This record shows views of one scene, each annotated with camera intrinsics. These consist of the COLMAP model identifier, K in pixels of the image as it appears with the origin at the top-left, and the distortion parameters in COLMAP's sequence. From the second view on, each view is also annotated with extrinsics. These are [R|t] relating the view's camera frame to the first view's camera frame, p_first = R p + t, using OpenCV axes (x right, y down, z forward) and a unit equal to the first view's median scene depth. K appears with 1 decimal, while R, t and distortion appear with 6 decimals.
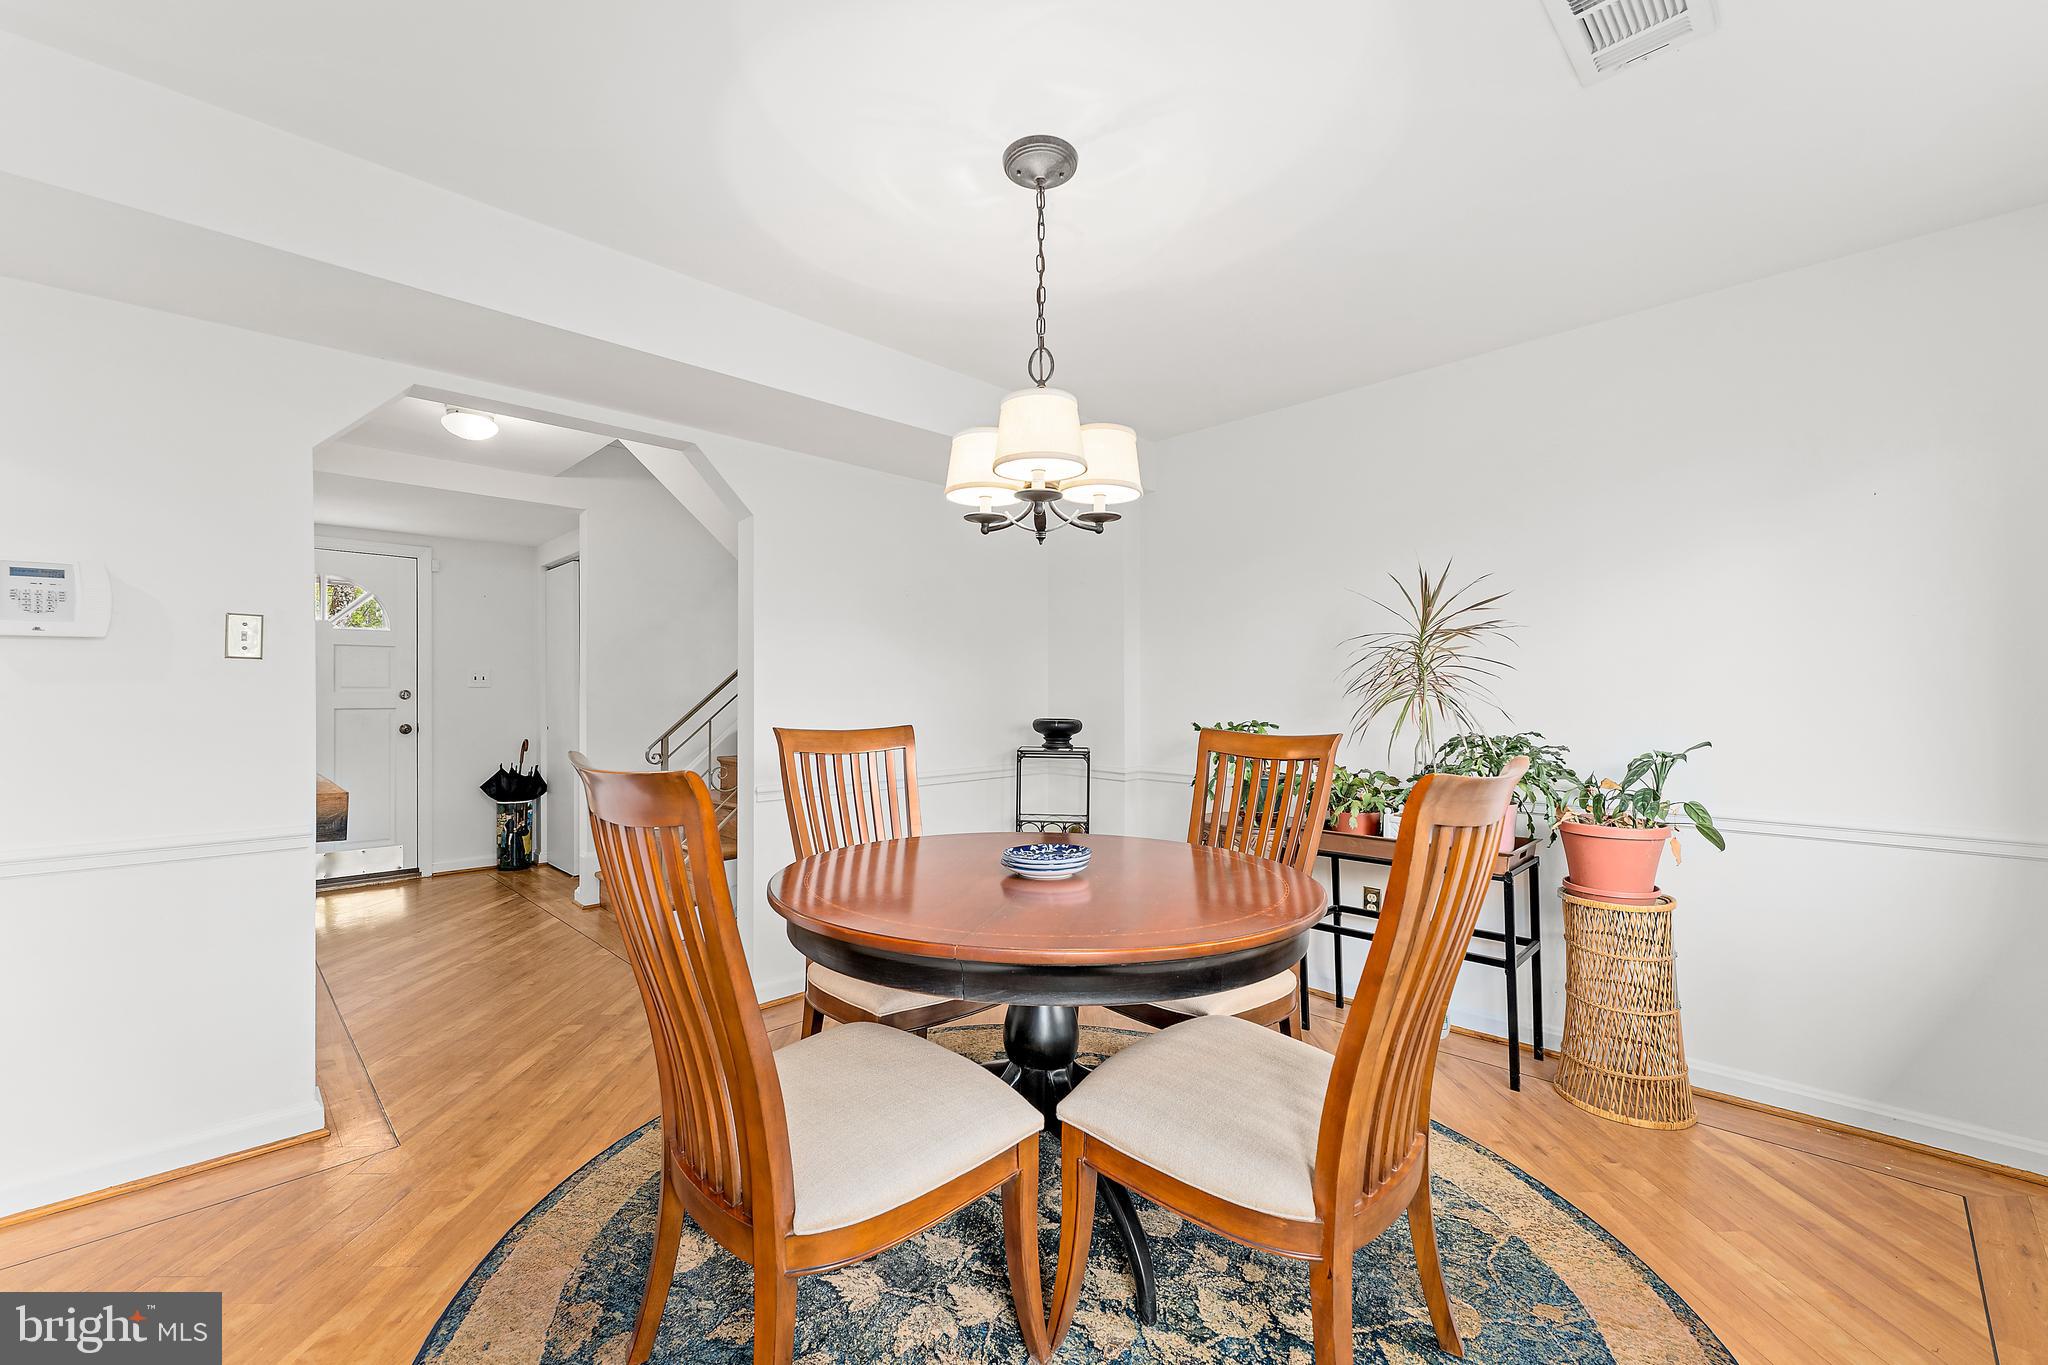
lens RADIAL K [[828.0, 0, 1044.2], [0, 828.0, 697.6], [0, 0, 1]] dist [0.001016, -0.000058]
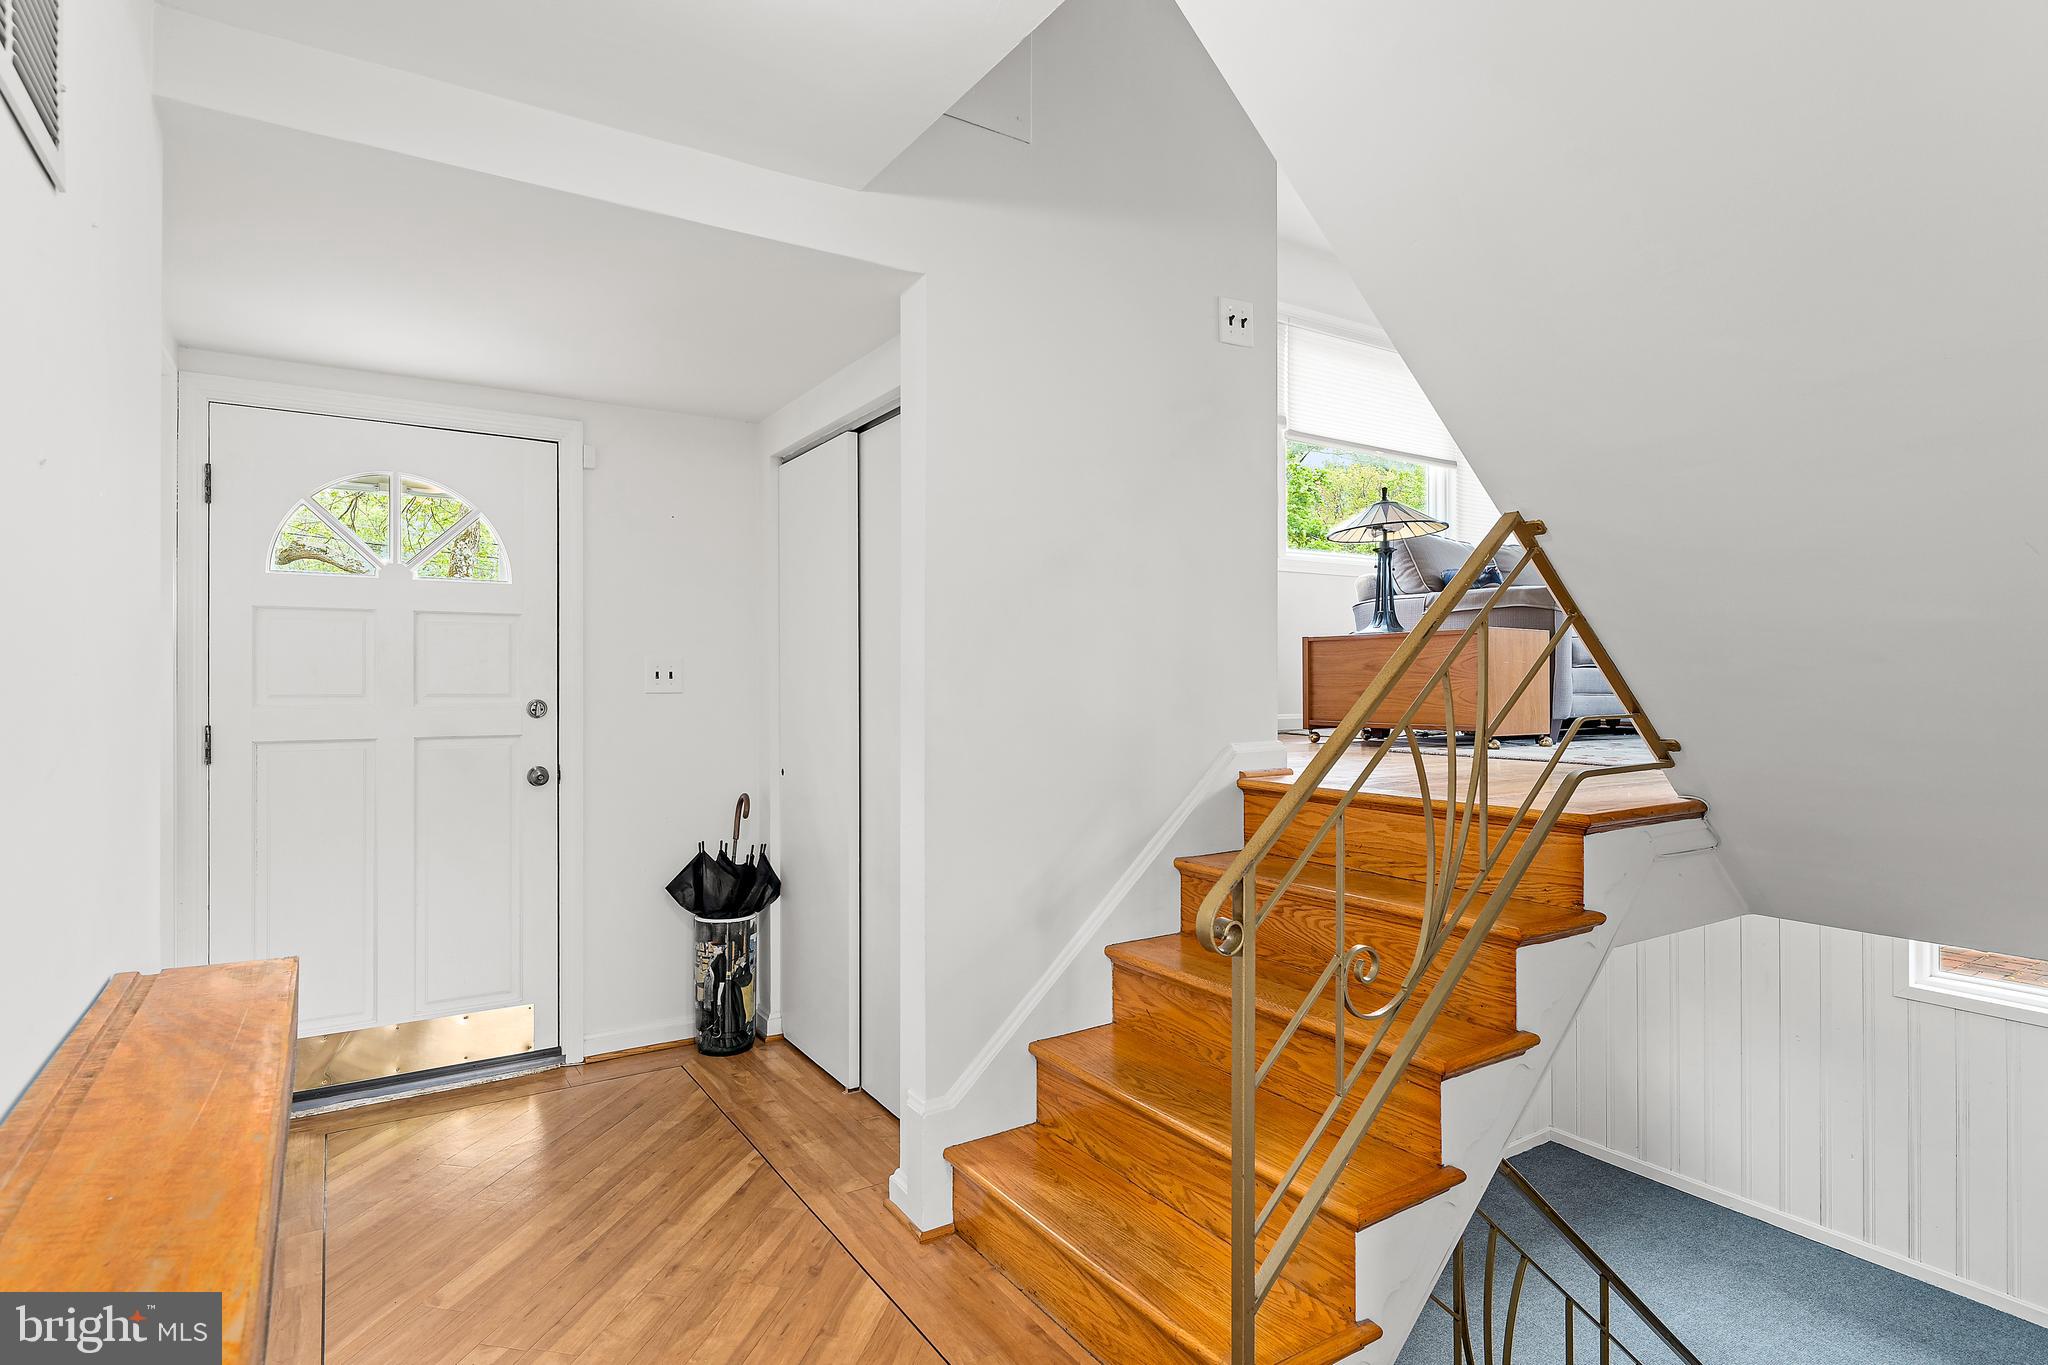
lens RADIAL K [[1031.7, 0, 1023.2], [0, 1031.7, 680.0], [0, 0, 1]] dist [0.002196, -0.000432]
pose [[0.979613, 0.003975, -0.200855, -0.334557], [-0.003224, 0.999987, 0.004068, -0.023257], [0.200869, -0.003338, 0.979613, 0.417190]]
